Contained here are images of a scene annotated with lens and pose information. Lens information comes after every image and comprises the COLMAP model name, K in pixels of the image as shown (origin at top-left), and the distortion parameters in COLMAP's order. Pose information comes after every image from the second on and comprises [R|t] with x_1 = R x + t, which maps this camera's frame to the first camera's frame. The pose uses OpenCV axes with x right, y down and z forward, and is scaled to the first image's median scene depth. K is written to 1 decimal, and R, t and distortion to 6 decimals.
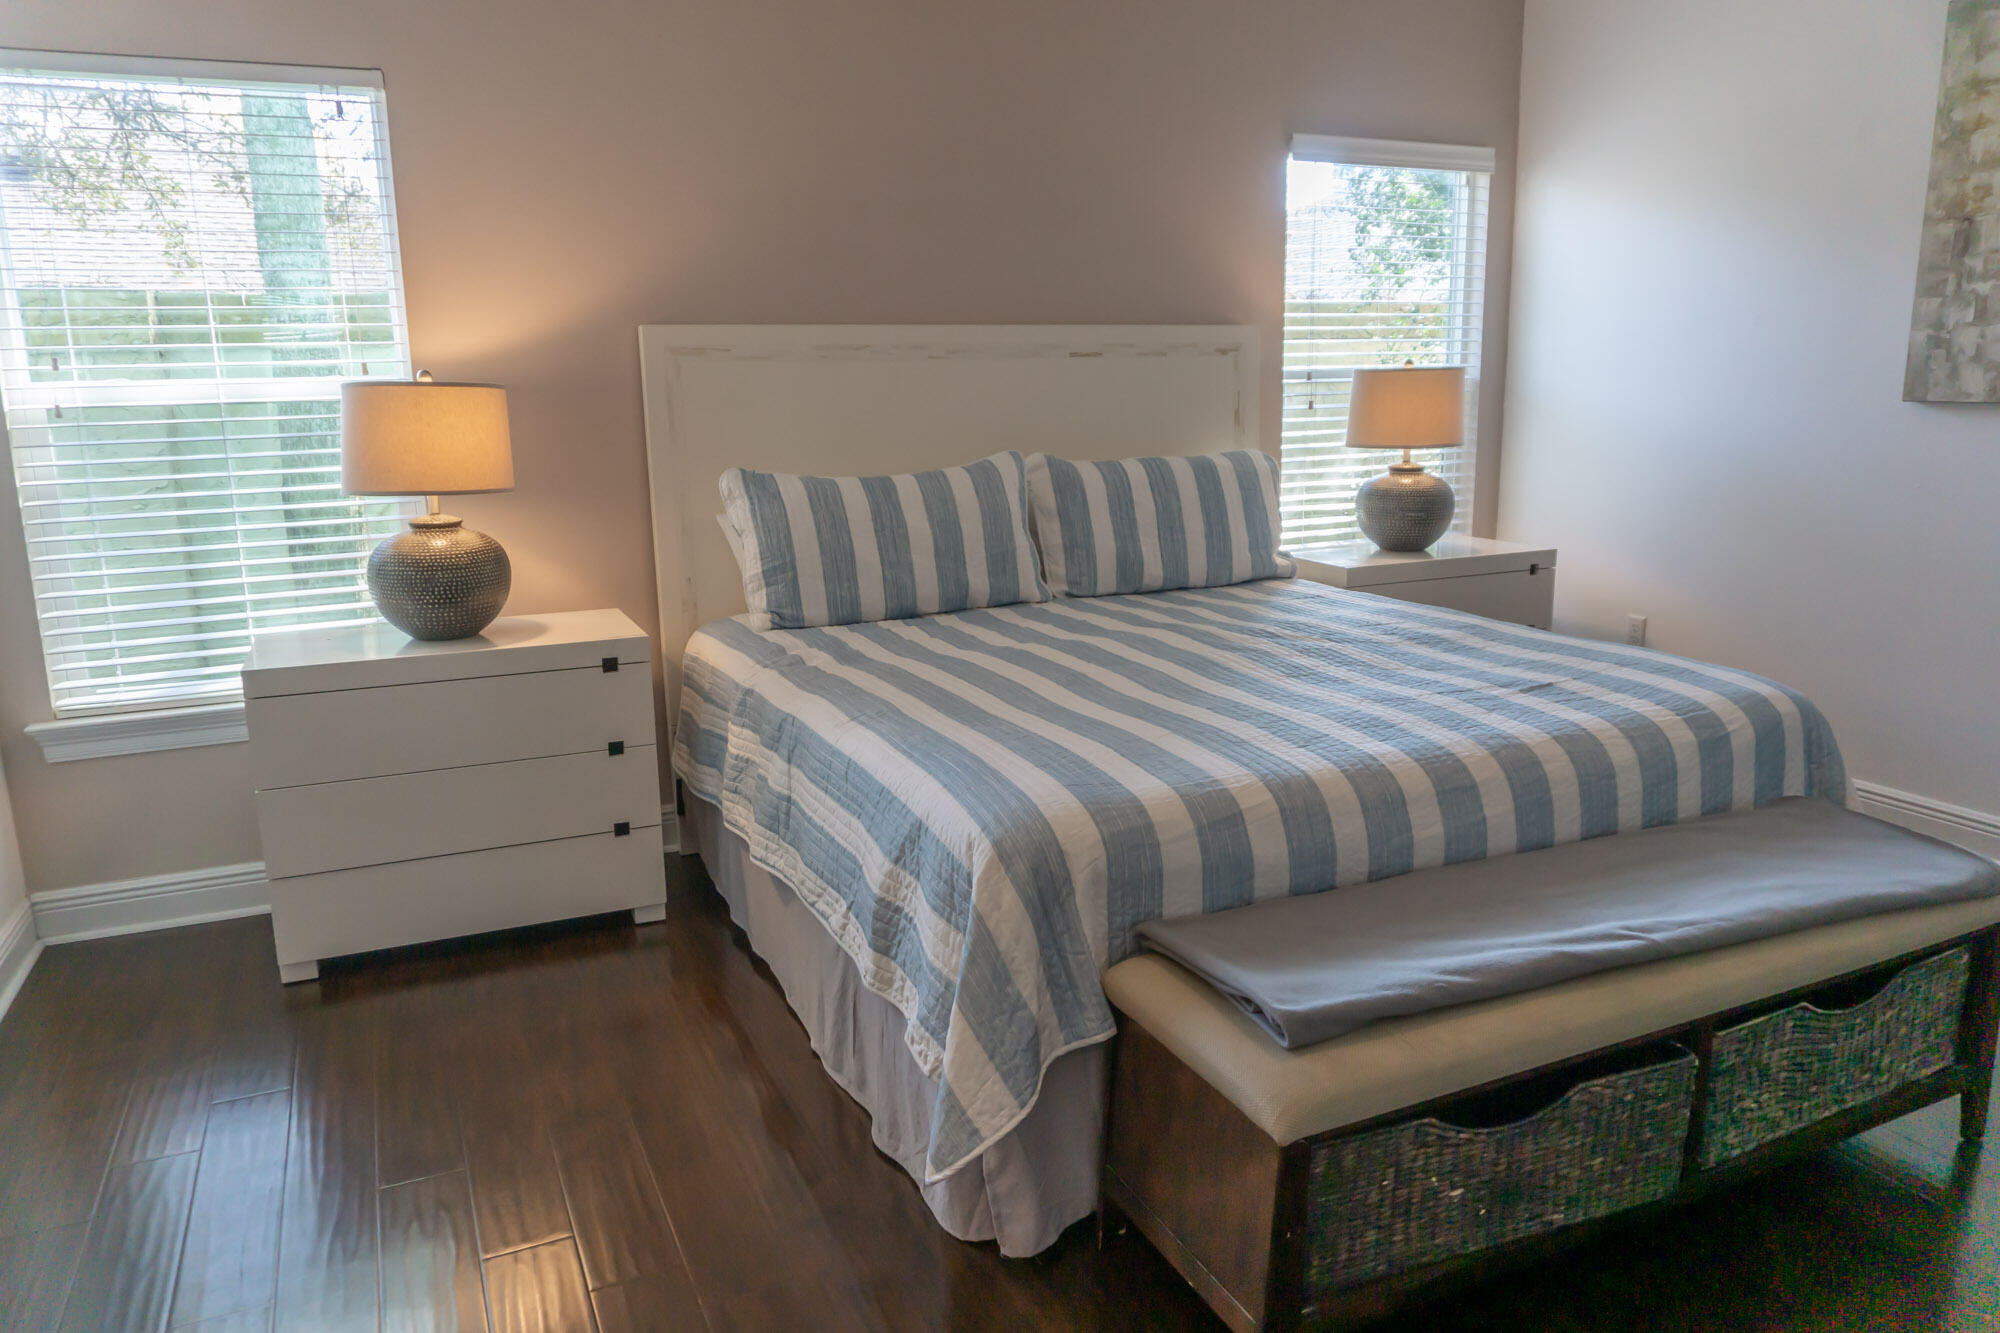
lens RADIAL K [[1333.3, 0, 995.3], [0, 1333.3, 672.0], [0, 0, 1]] dist [-0.018080, -0.006045]
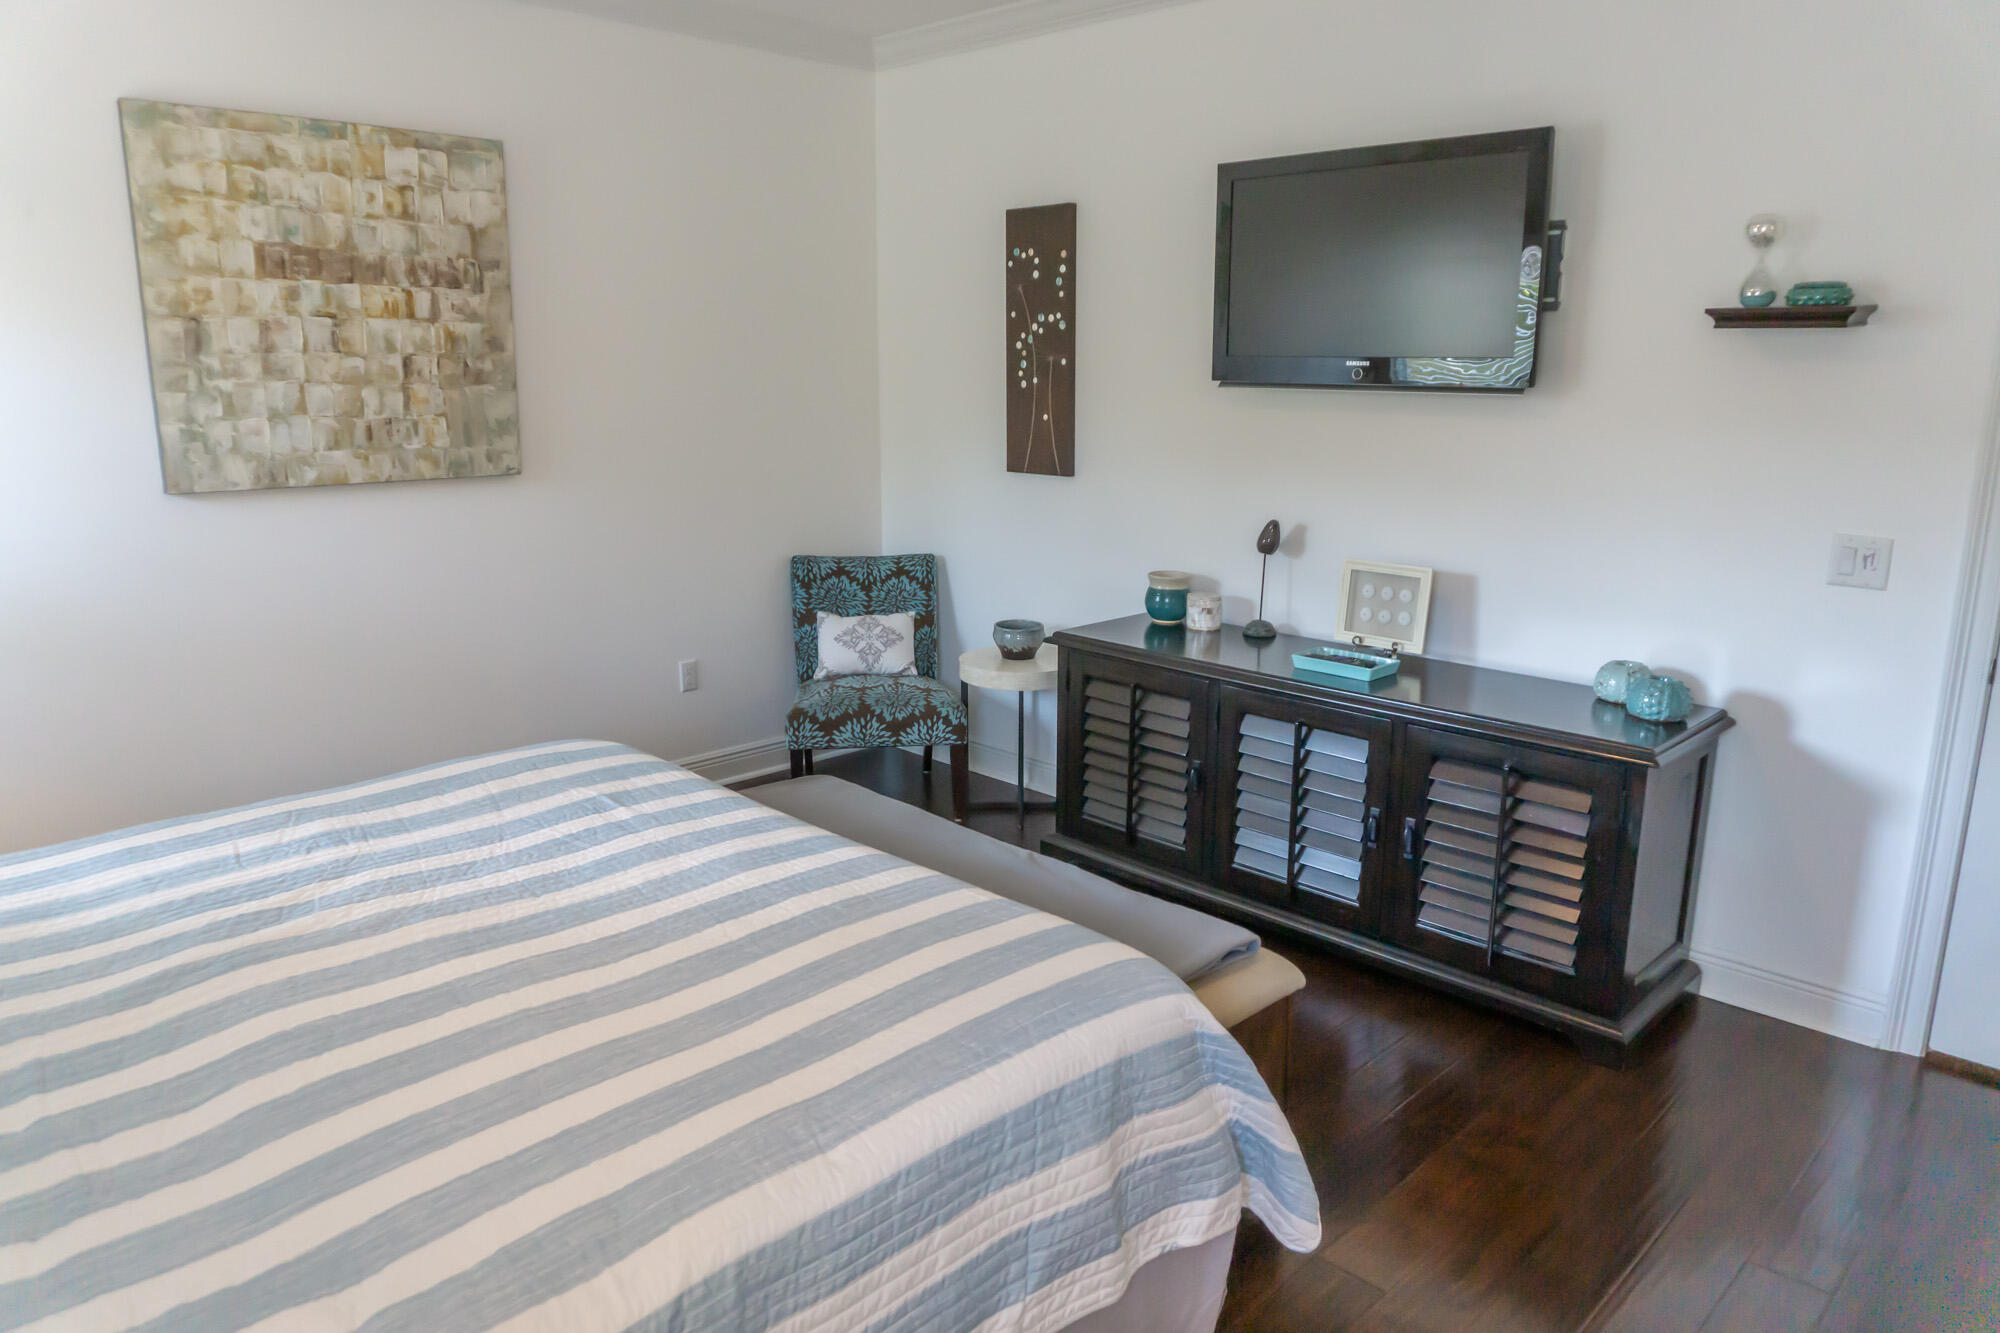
lens RADIAL K [[1333.3, 0, 999.5], [0, 1333.3, 659.6], [0, 0, 1]] dist [-0.018080, -0.006045]
pose [[-0.345843, -0.194165, 0.917983, -0.492771], [0.200775, 0.940381, 0.274543, -0.248028], [-0.916560, 0.279256, -0.286240, 0.782684]]
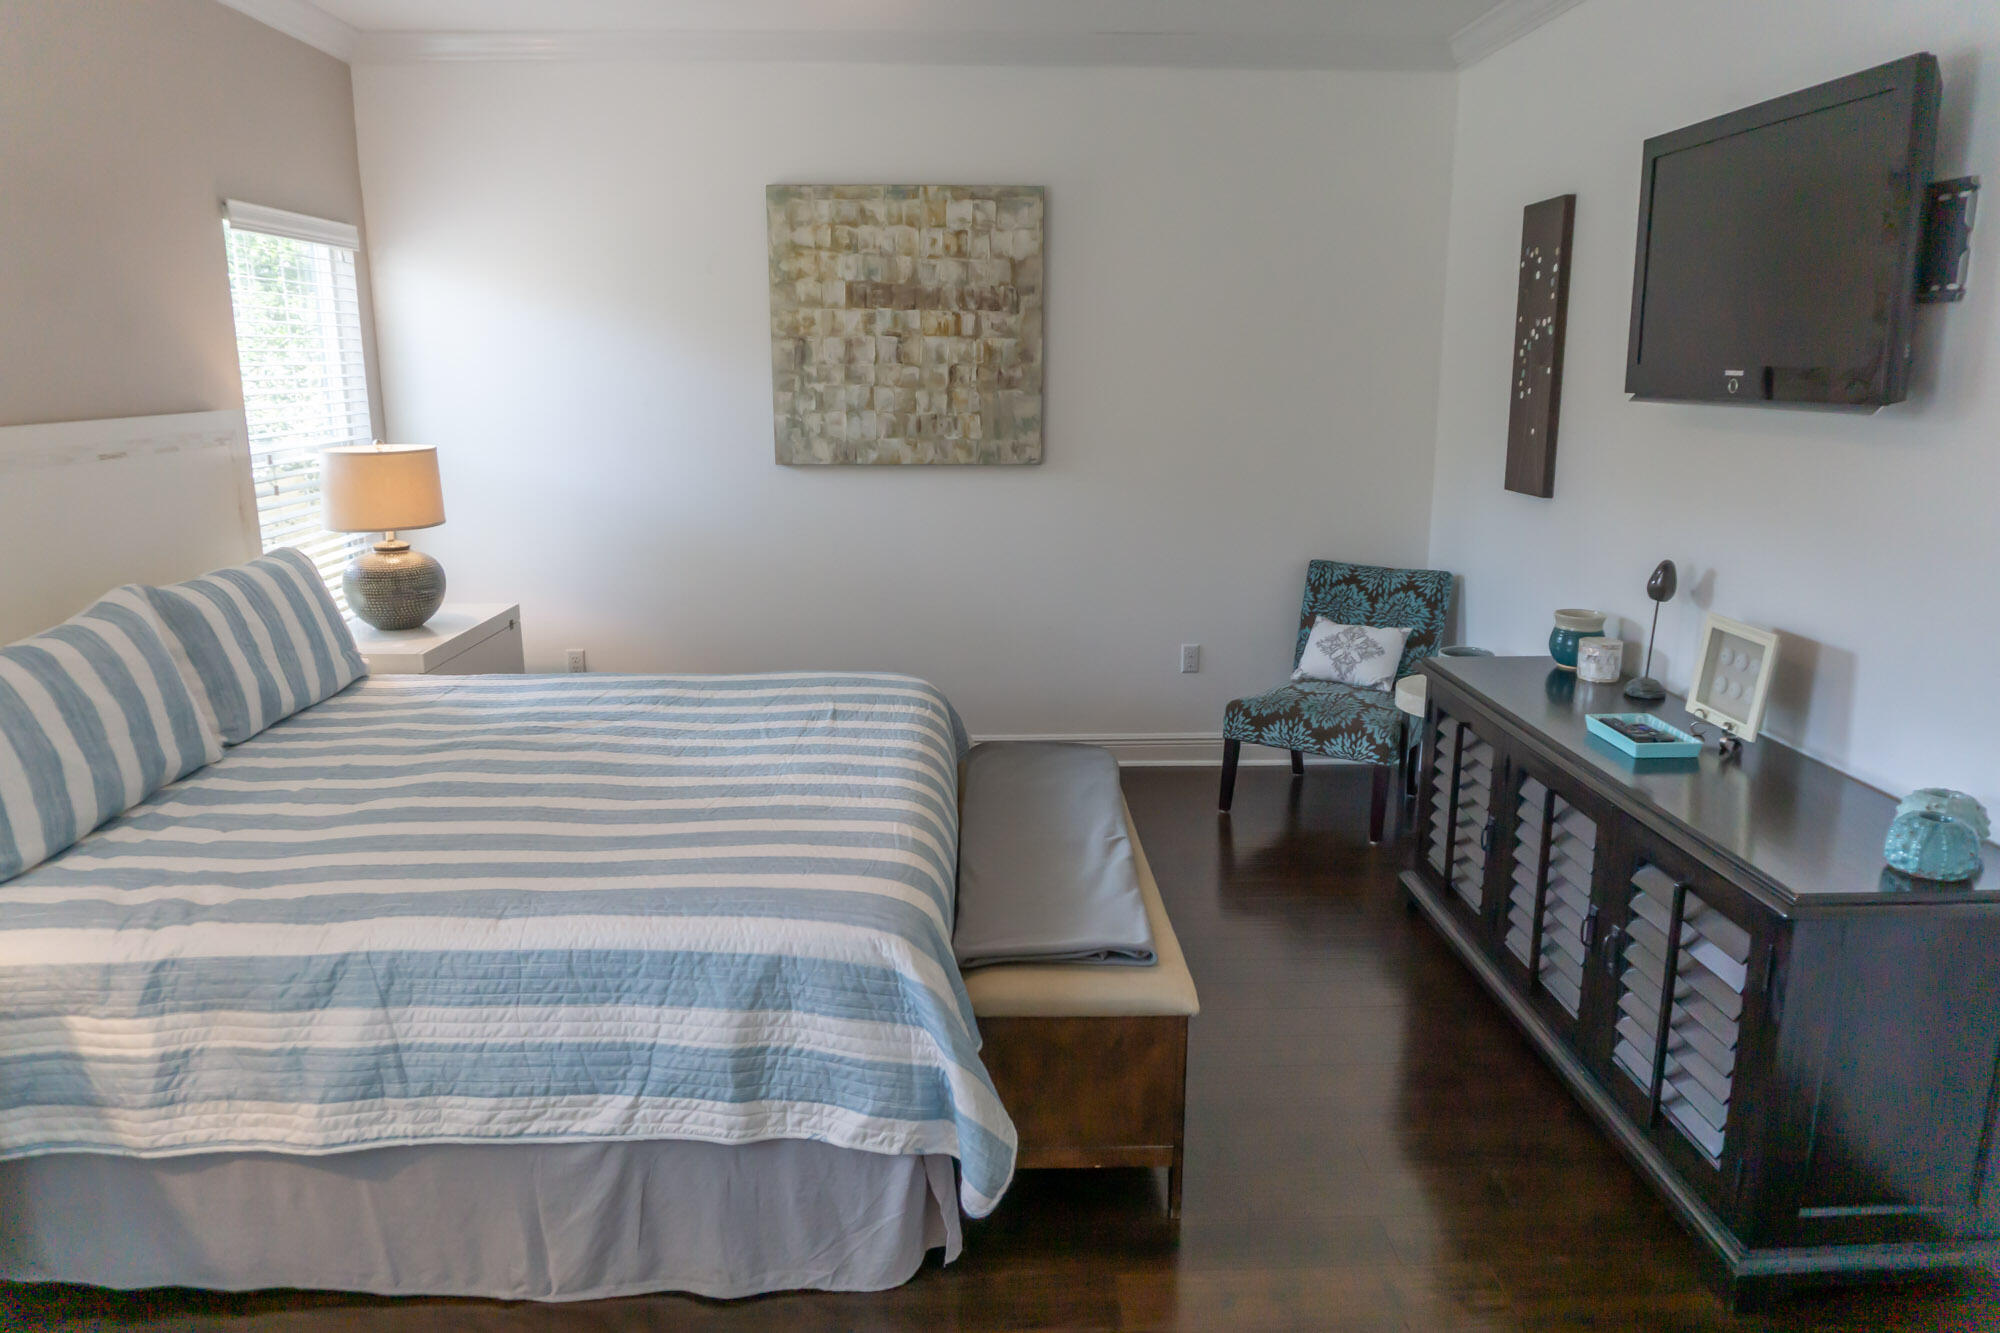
lens RADIAL K [[1333.3, 0, 999.0], [0, 1333.3, 662.0], [0, 0, 1]] dist [-0.018080, -0.006045]
pose [[0.392174, -0.187129, 0.900657, -0.559832], [0.191457, 0.974254, 0.119054, -0.129921], [-0.899746, 0.125747, 0.417904, 0.232709]]
